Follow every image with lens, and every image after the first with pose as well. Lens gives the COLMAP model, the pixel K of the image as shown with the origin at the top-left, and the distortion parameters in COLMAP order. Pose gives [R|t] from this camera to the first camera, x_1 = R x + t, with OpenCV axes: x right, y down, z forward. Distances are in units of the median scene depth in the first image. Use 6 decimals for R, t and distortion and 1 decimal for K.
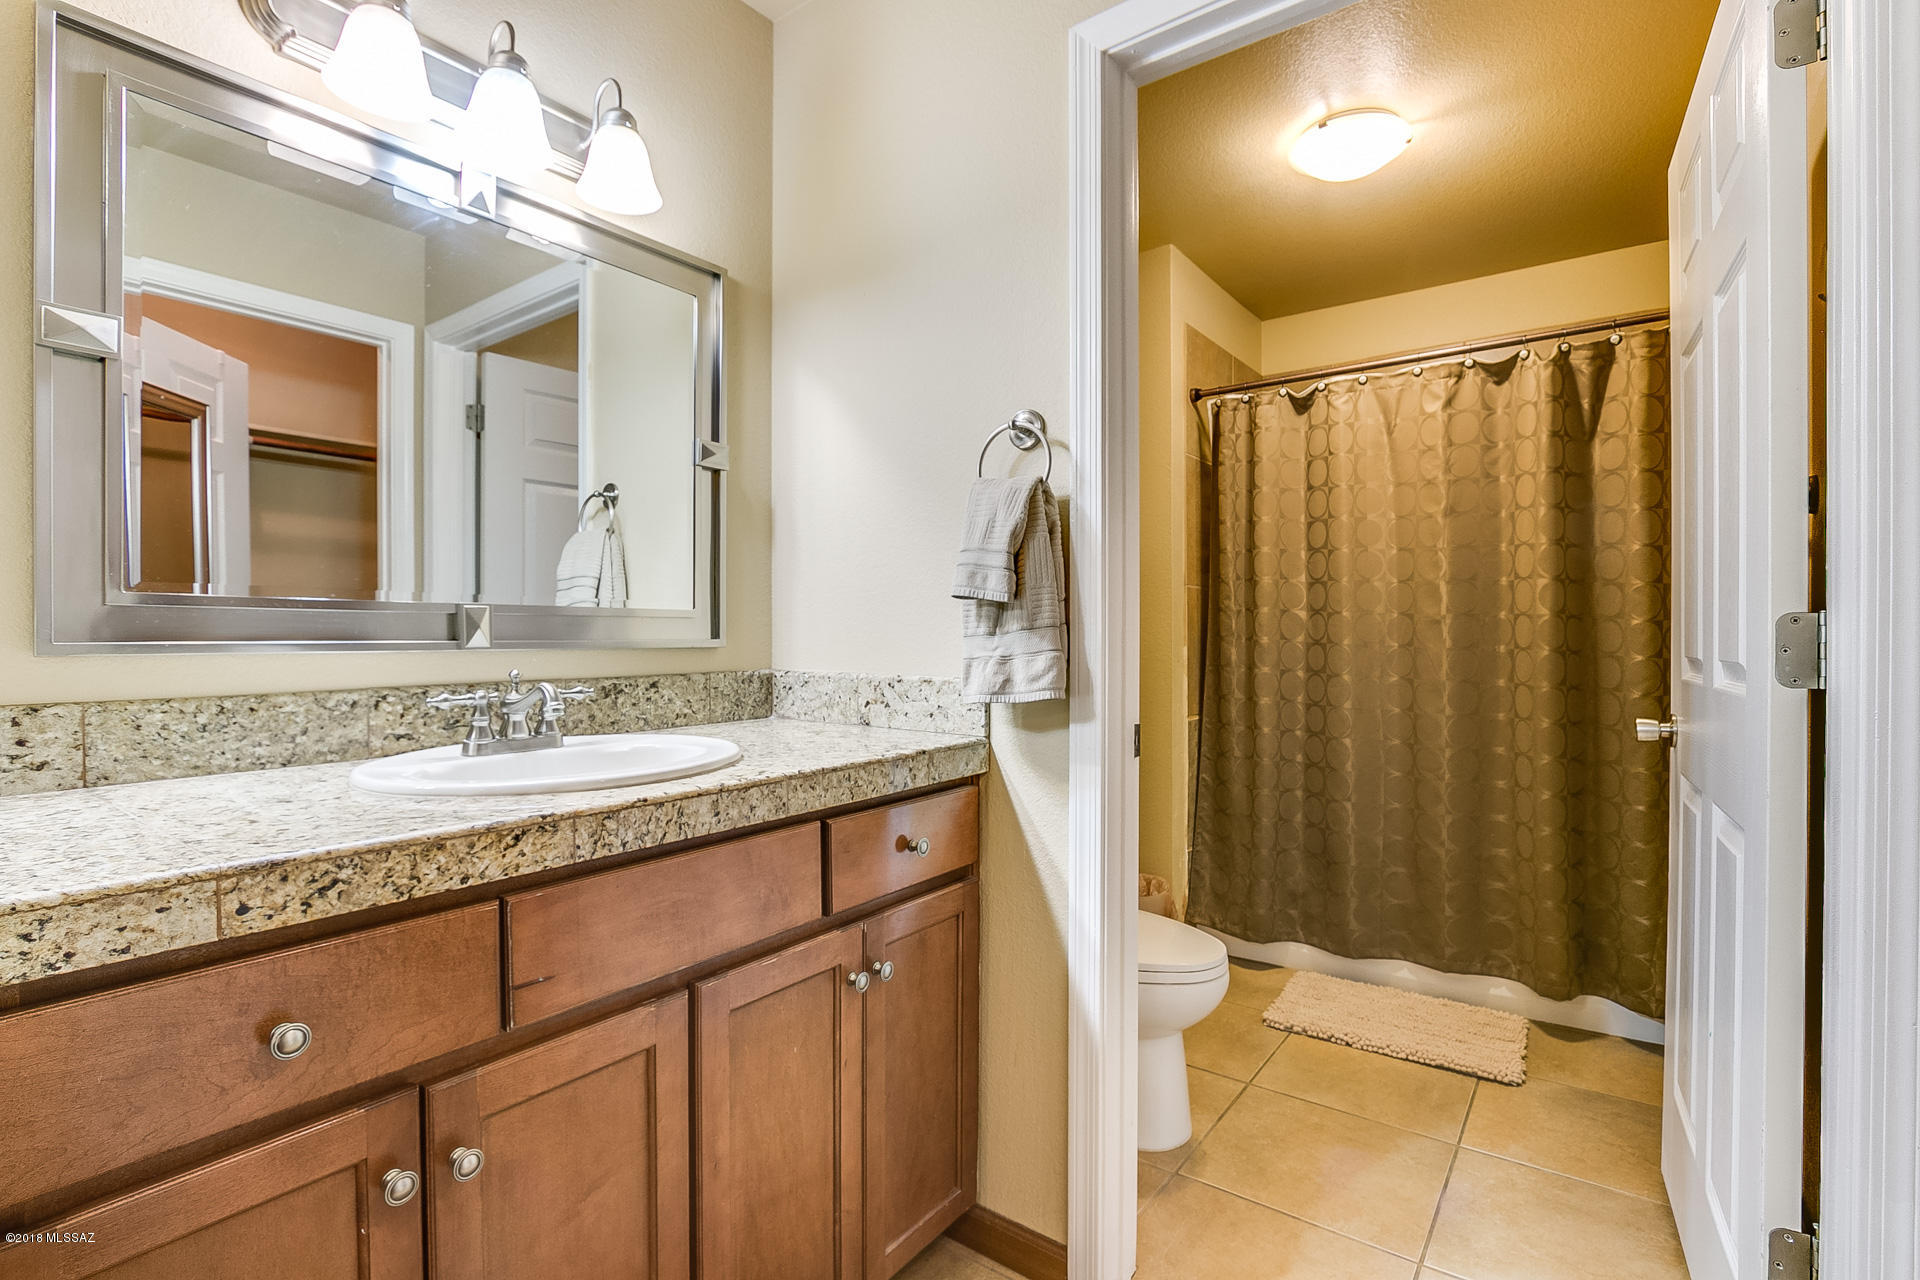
lens RADIAL K [[884.3, 0, 962.8], [0, 884.3, 634.3], [0, 0, 1]] dist [-0.014965, -0.000159]
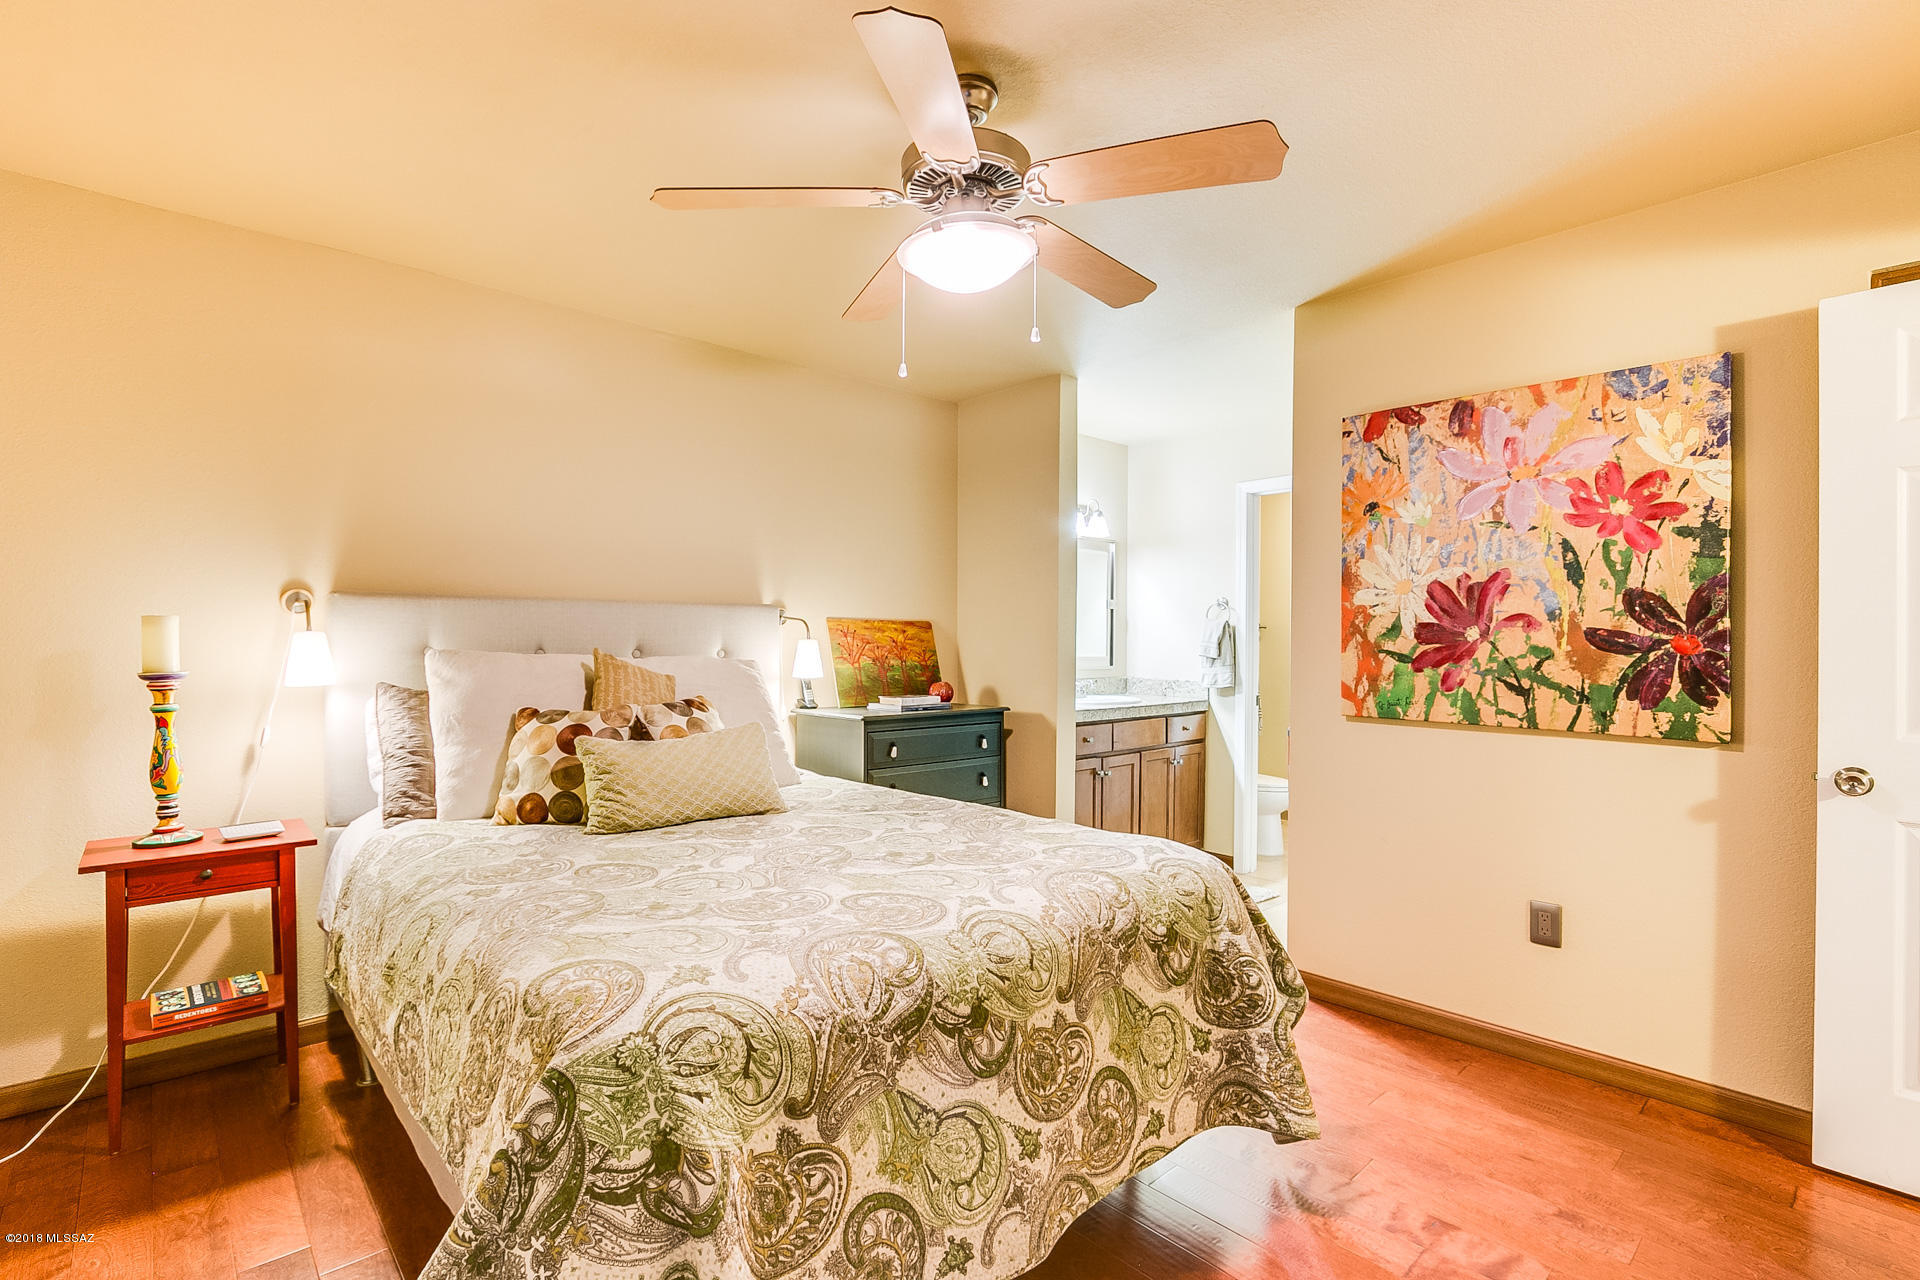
lens RADIAL K [[884.3, 0, 951.7], [0, 884.3, 643.8], [0, 0, 1]] dist [-0.014965, -0.000159]
pose [[0.982342, 0.007399, -0.186948, -0.305734], [-0.007161, 0.999972, 0.001950, -0.085625], [0.186957, -0.000577, 0.982368, -2.448967]]
